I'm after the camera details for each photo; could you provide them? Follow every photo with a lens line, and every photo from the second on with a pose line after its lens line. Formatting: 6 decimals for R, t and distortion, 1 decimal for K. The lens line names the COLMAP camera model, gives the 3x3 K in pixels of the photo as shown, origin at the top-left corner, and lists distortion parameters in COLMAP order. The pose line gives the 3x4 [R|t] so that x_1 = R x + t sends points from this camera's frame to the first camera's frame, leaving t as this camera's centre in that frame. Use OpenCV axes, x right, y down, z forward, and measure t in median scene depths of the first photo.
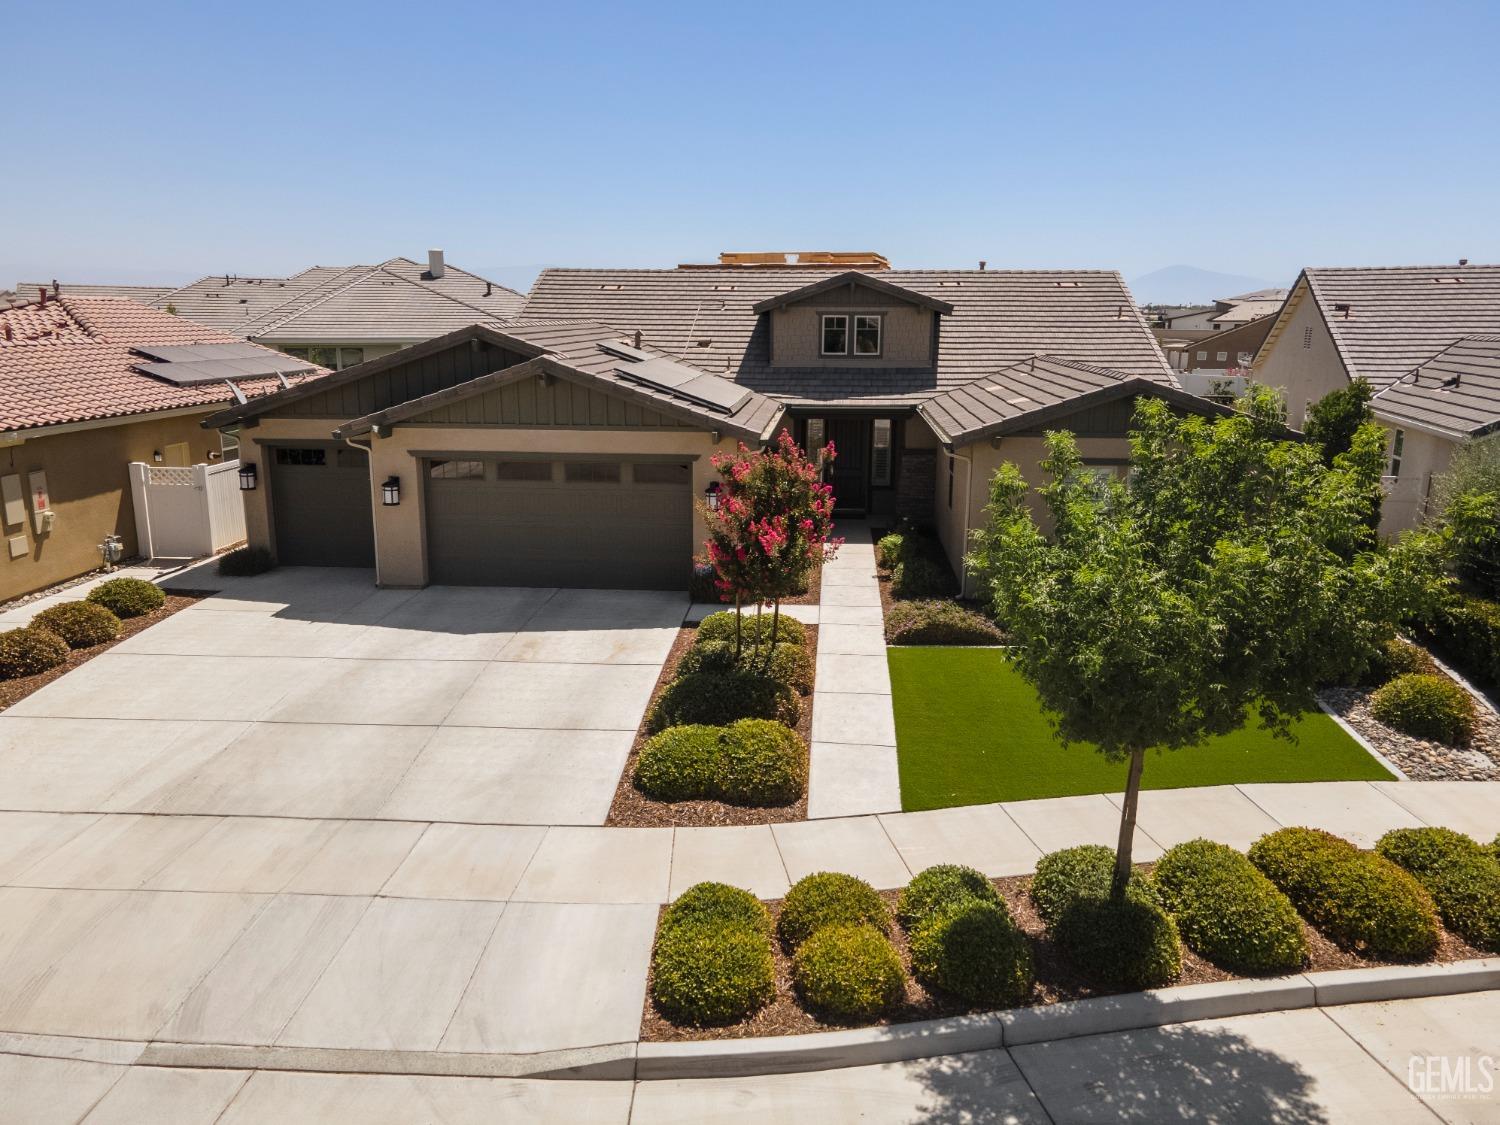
lens RADIAL K [[1113.7, 0, 750.0], [0, 1113.7, 562.5], [0, 0, 1]] dist [0.040079, 0.005838]
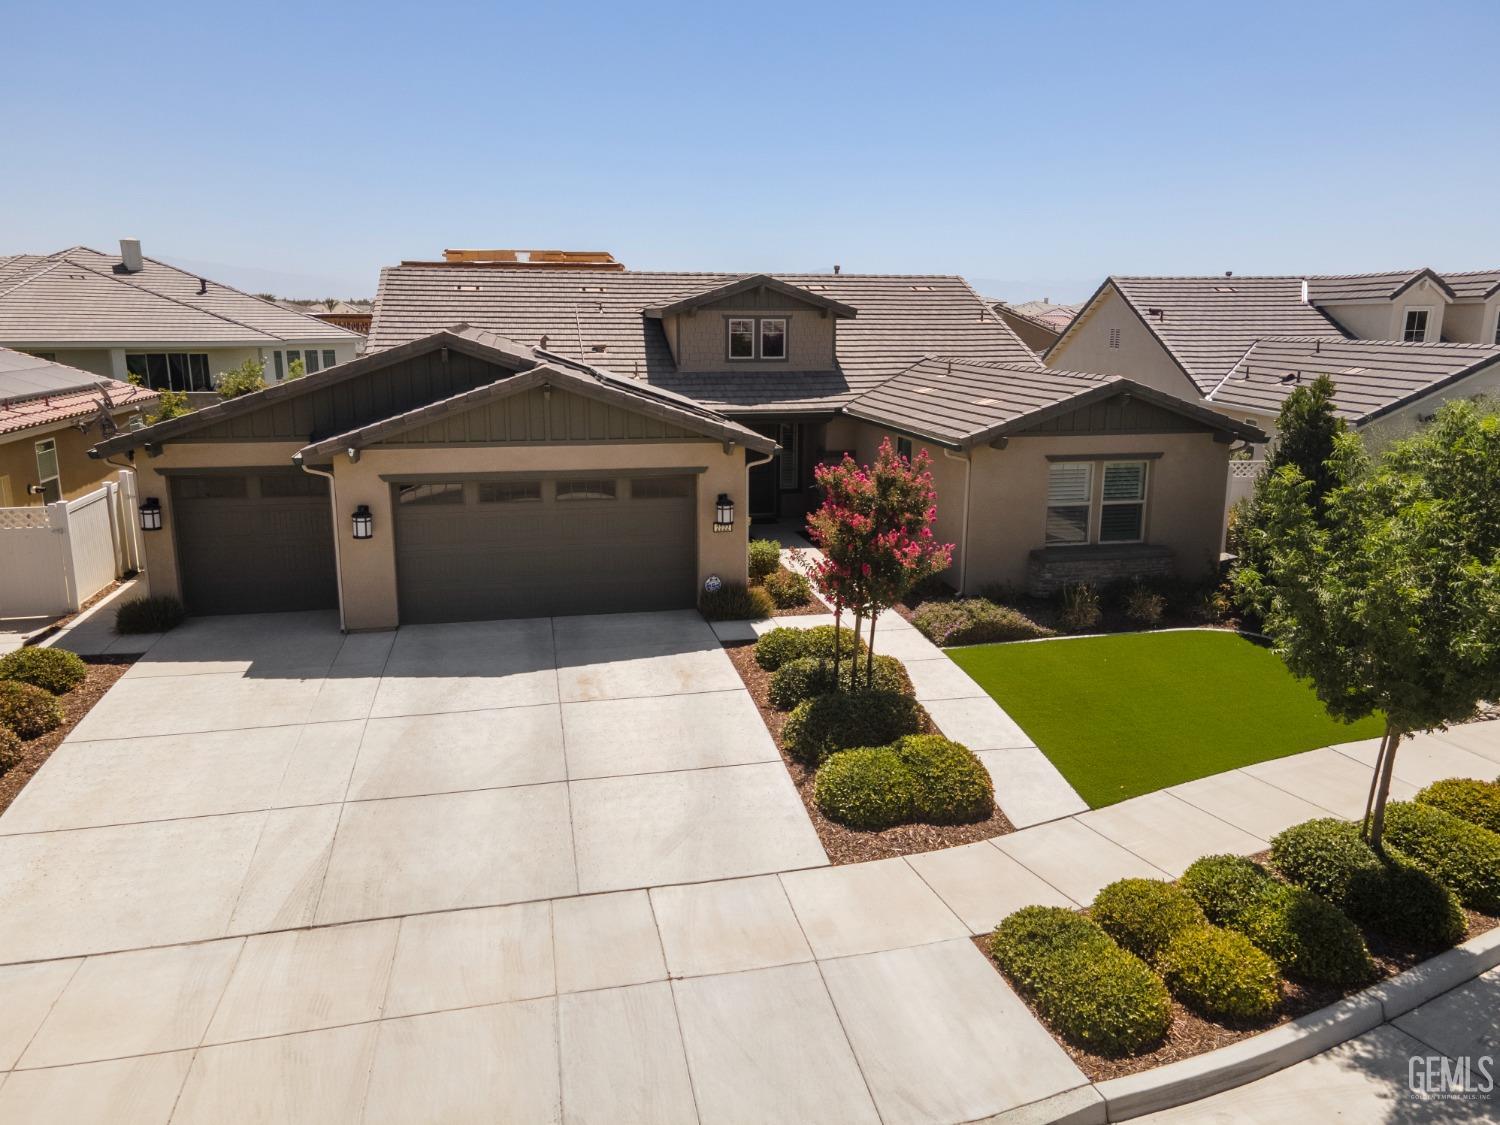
lens RADIAL K [[1113.7, 0, 750.0], [0, 1113.7, 562.5], [0, 0, 1]] dist [0.040079, 0.005838]
pose [[0.954804, -0.065882, 0.289844, -0.319005], [0.065586, 0.997789, 0.010748, -0.024146], [-0.289912, 0.008748, 0.957013, 0.079628]]
